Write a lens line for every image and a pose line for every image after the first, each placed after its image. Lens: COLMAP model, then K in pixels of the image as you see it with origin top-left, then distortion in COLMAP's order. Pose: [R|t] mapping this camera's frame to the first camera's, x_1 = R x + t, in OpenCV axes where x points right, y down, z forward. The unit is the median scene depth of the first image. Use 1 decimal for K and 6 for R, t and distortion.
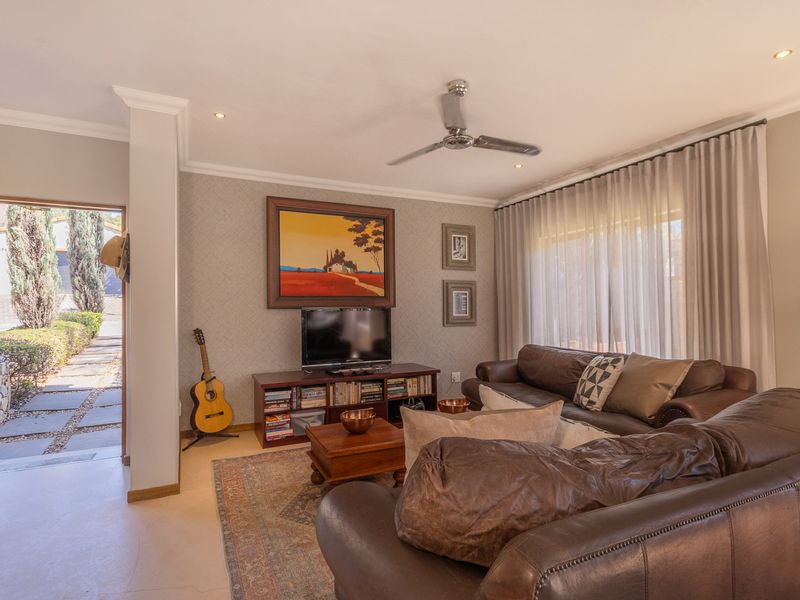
lens RADIAL K [[422.0, 0, 400.0], [0, 422.0, 300.0], [0, 0, 1]] dist [0.000814, -0.000028]
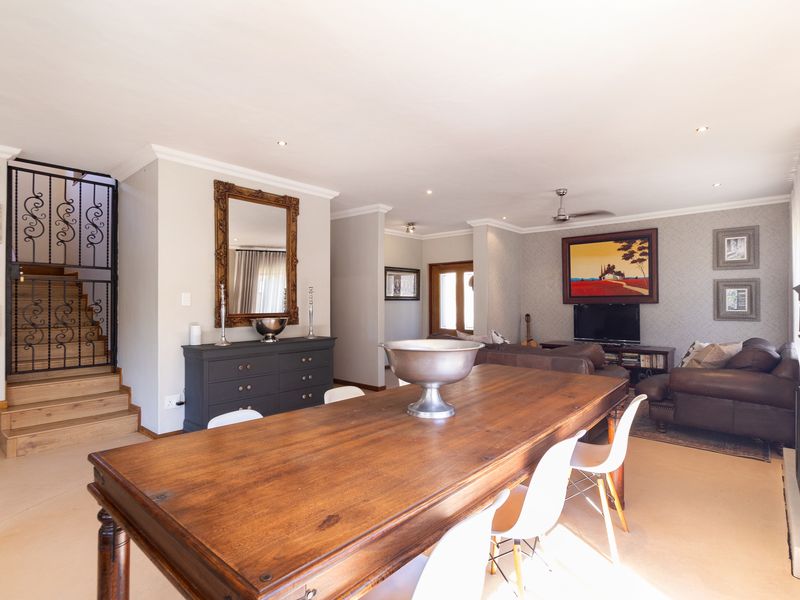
lens RADIAL K [[418.0, 0, 395.5], [0, 418.0, 294.0], [0, 0, 1]] dist [-0.001863, -0.000474]
pose [[0.384658, -0.017459, -0.922894, 0.976305], [0.014623, 0.999811, -0.012820, -0.007740], [0.922943, -0.008565, 0.384841, -0.276756]]
